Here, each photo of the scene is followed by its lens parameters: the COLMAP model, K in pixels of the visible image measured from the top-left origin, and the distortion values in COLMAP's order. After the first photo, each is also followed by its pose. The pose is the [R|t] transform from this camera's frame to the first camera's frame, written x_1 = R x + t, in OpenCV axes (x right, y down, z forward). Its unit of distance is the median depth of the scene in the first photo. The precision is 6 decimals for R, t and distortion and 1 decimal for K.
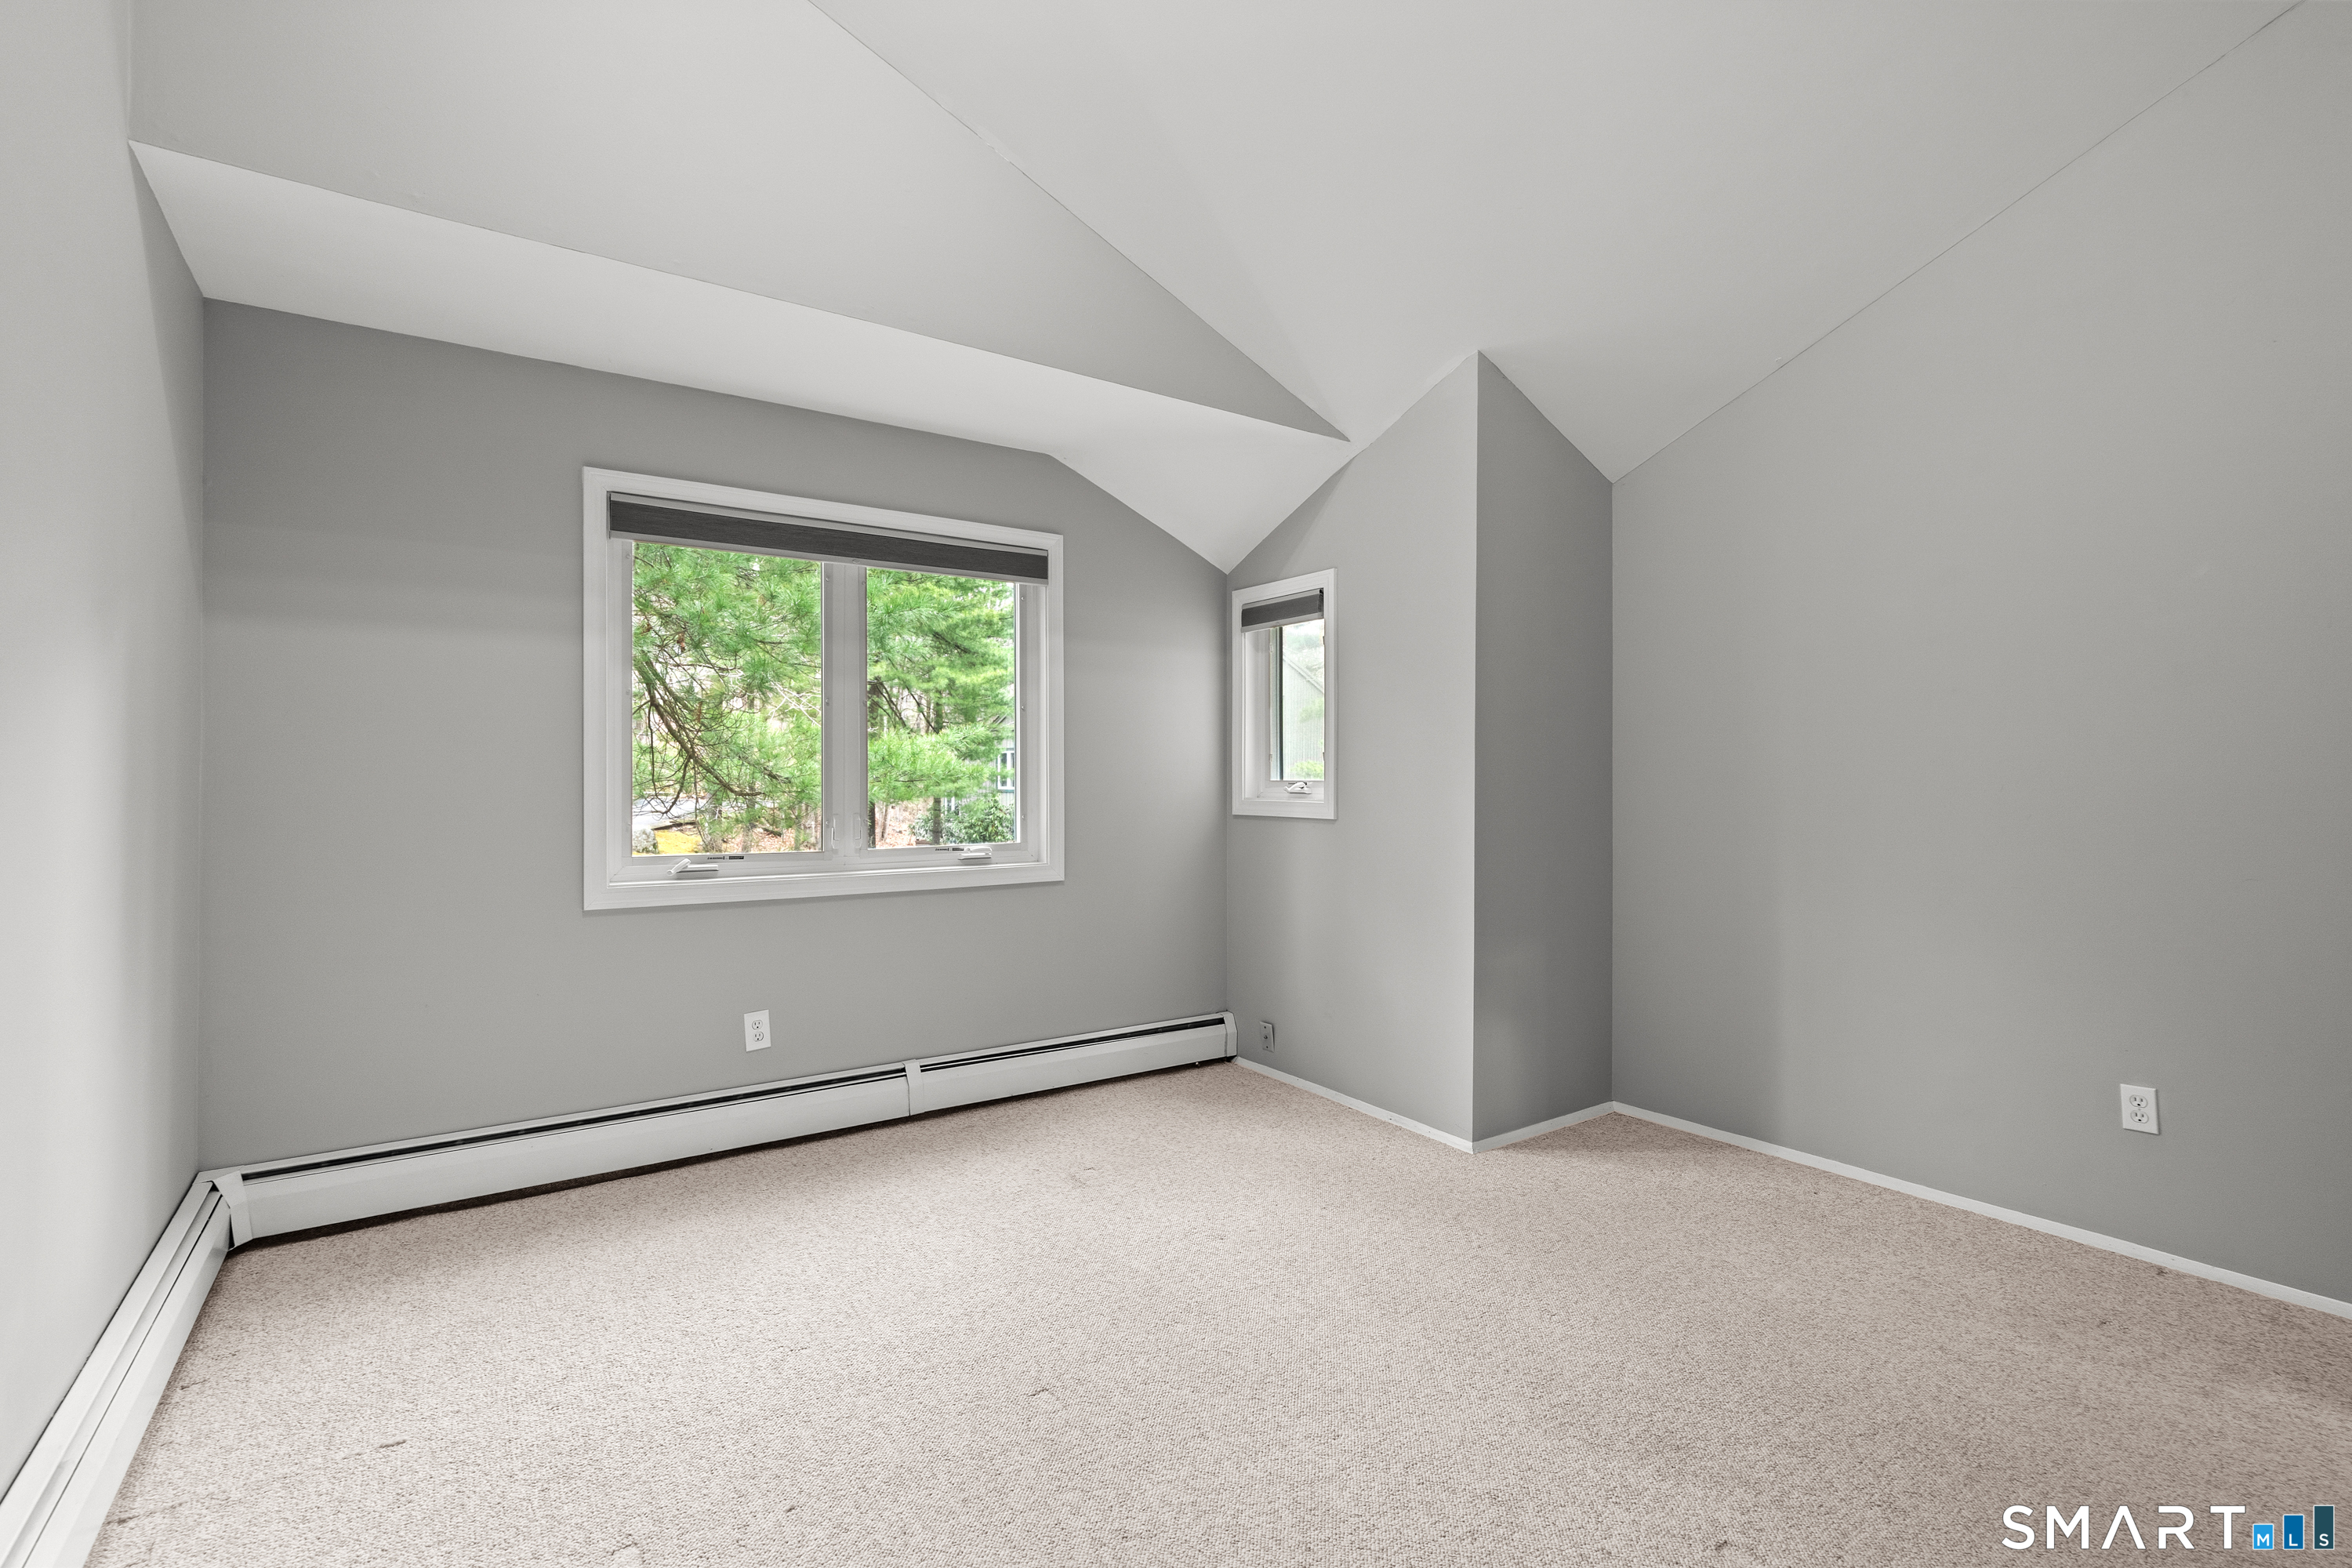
lens RADIAL K [[1069.8, 0, 1160.7], [0, 1069.8, 773.1], [0, 0, 1]] dist [-0.009571, 0.004000]
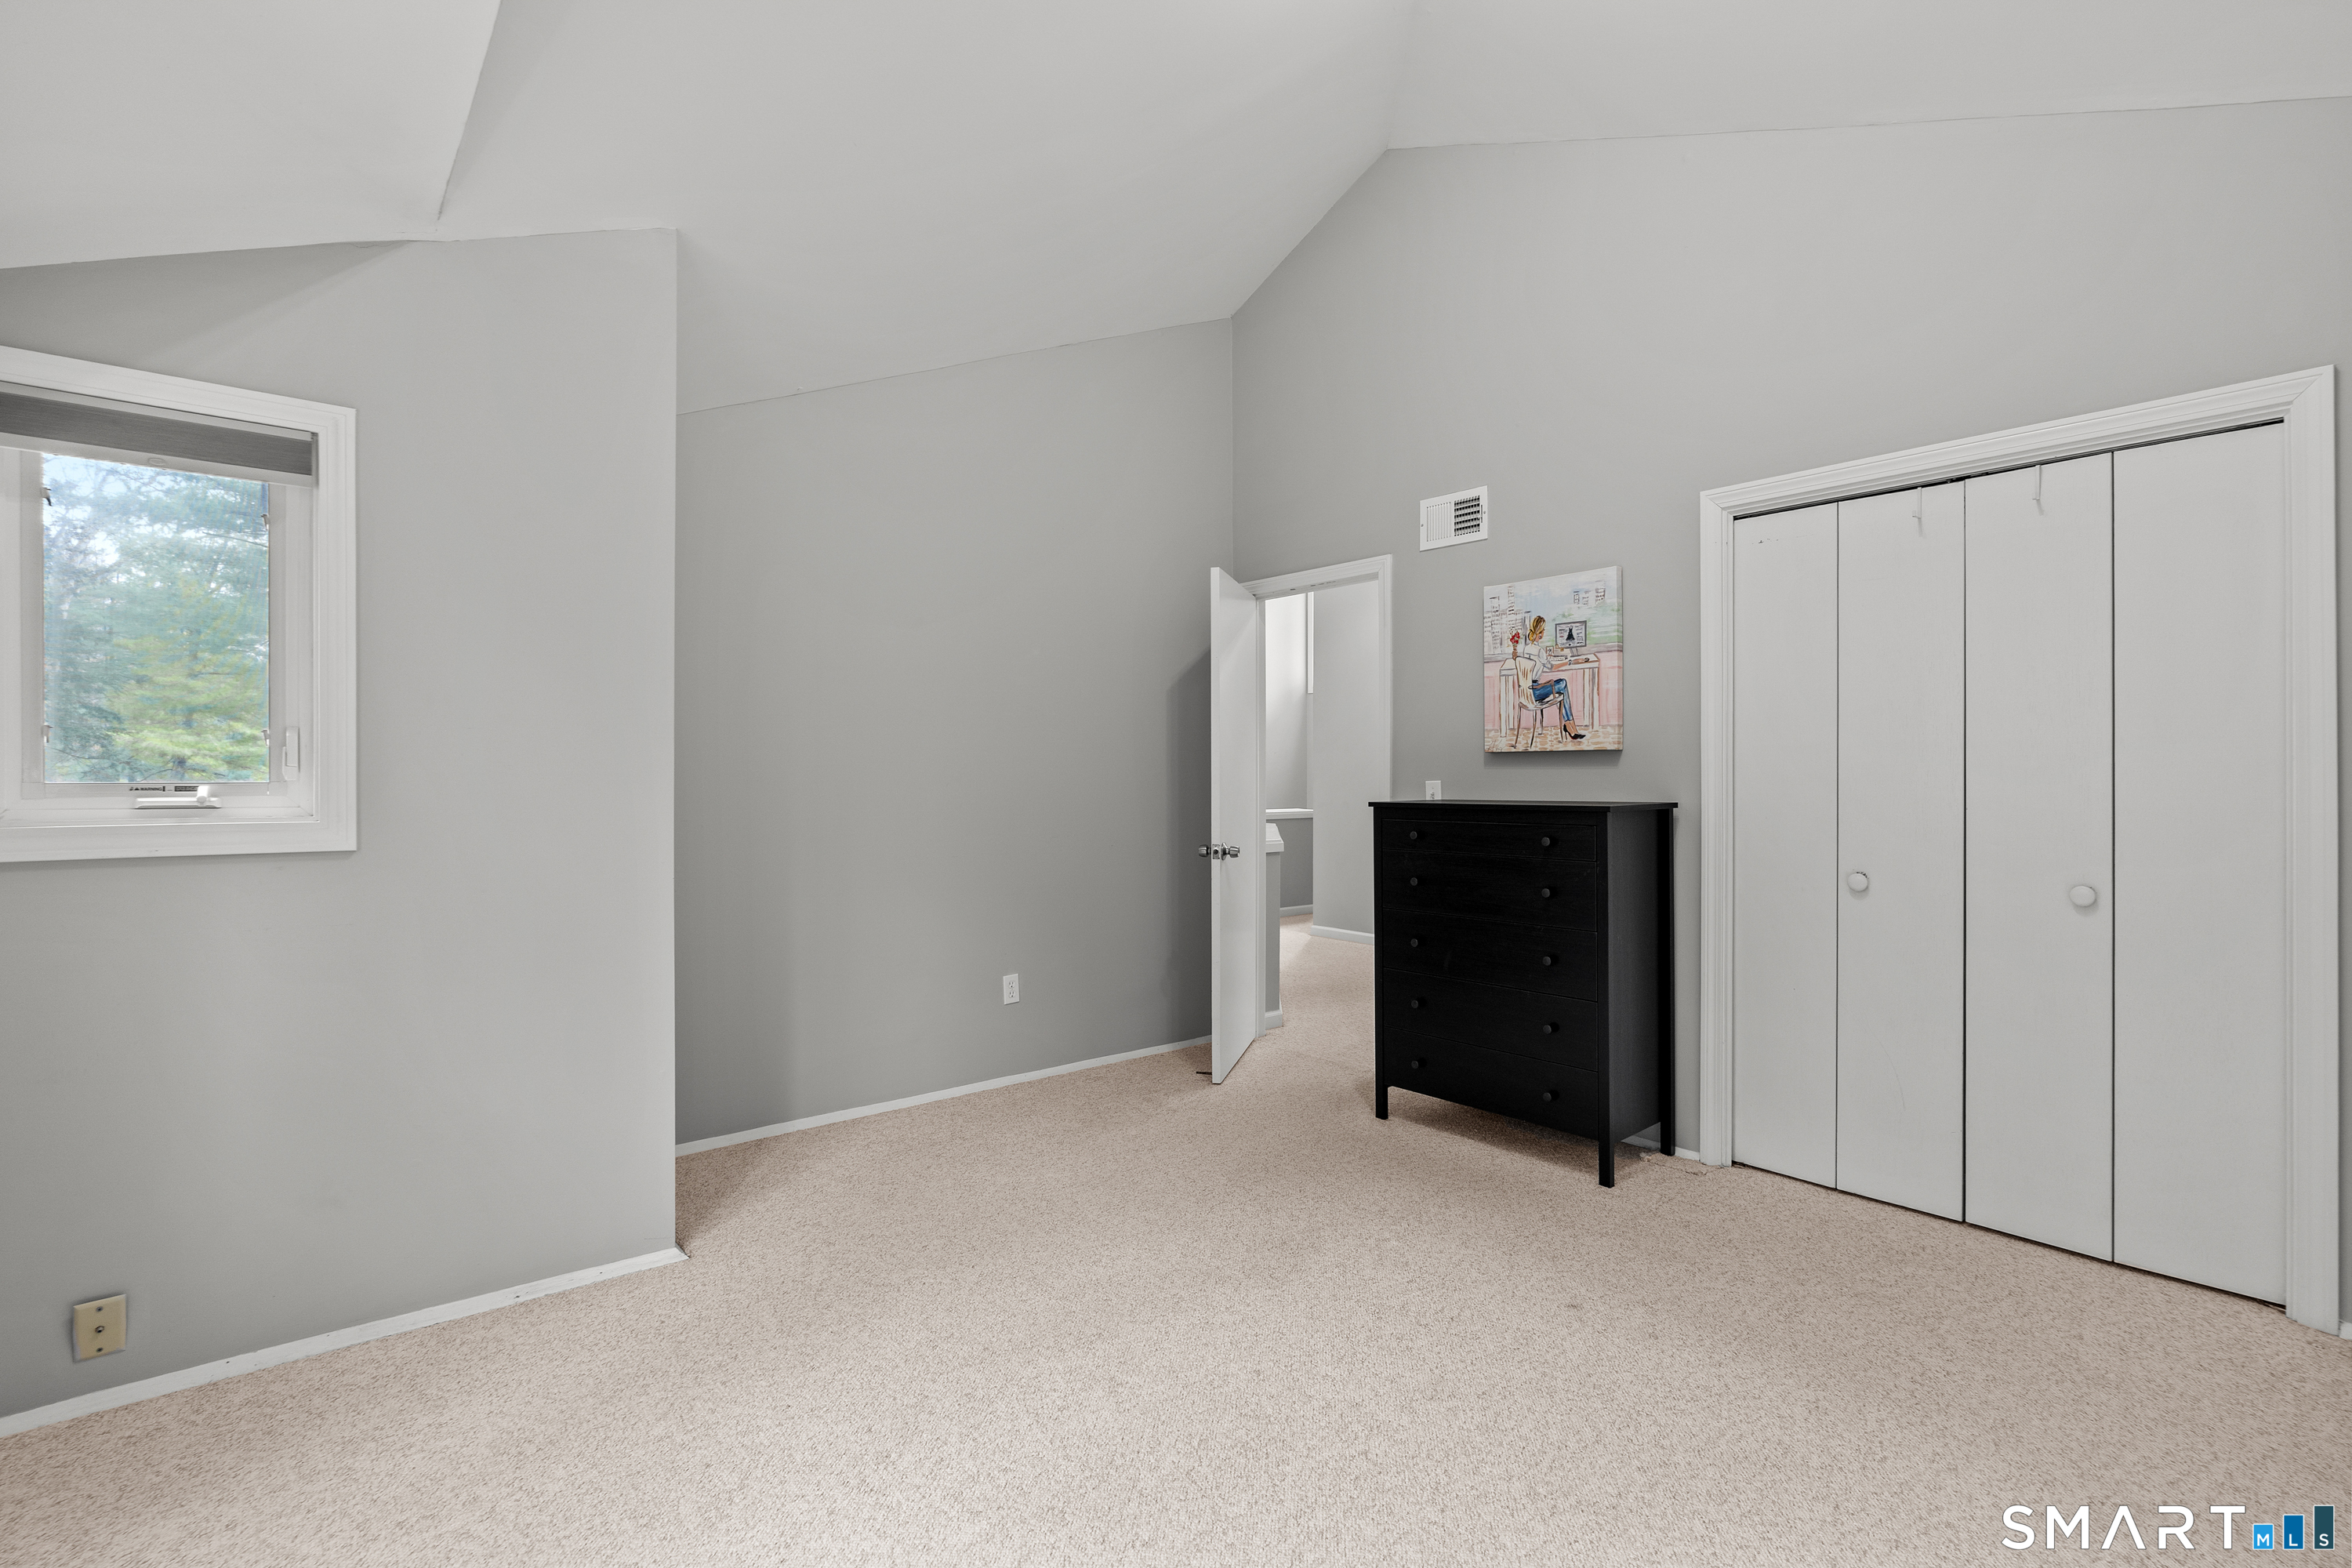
lens RADIAL K [[1069.8, 0, 1167.1], [0, 1069.8, 771.9], [0, 0, 1]] dist [-0.009571, 0.004000]
pose [[-0.110390, 0.005689, 0.993872, -0.522583], [-0.006142, 0.999961, -0.006406, 0.003916], [-0.993869, -0.006811, -0.110350, 0.738904]]
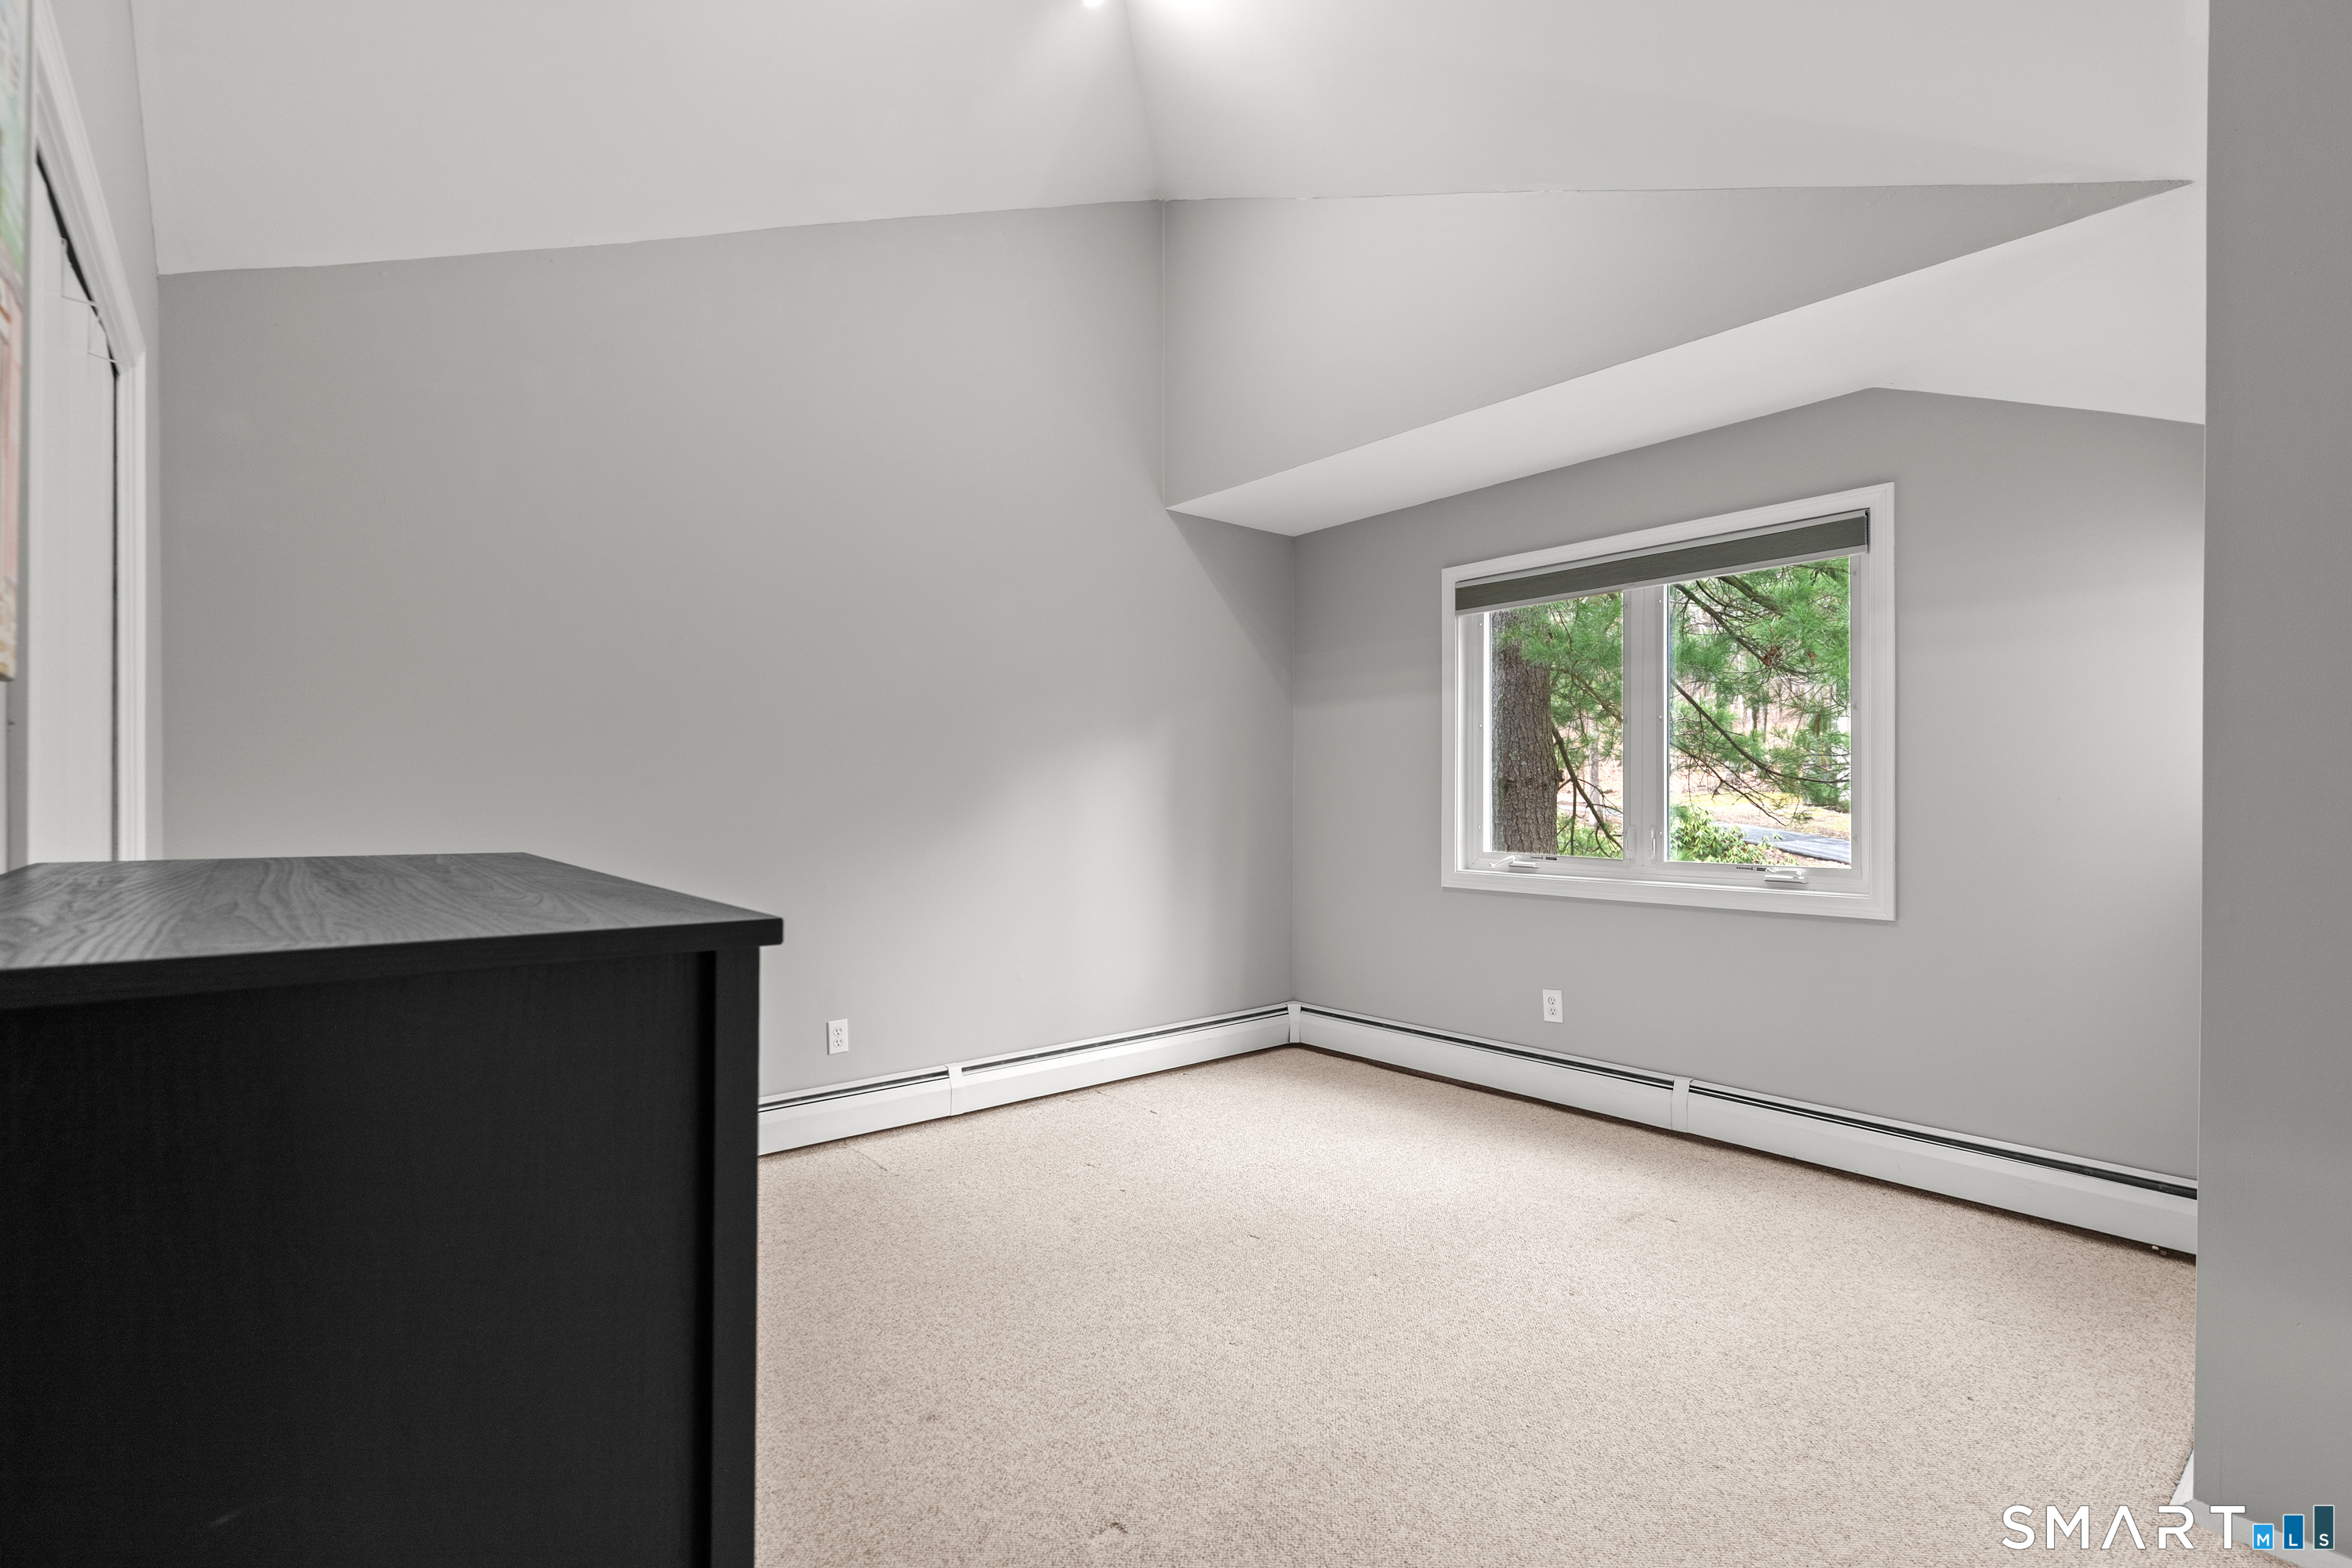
lens RADIAL K [[1069.8, 0, 1150.3], [0, 1069.8, 799.9], [0, 0, 1]] dist [-0.009571, 0.004000]
pose [[0.086896, 0.005671, -0.996201, 0.764618], [0.004985, 0.999969, 0.006128, 0.004274], [0.996205, -0.005499, 0.086865, 0.460951]]
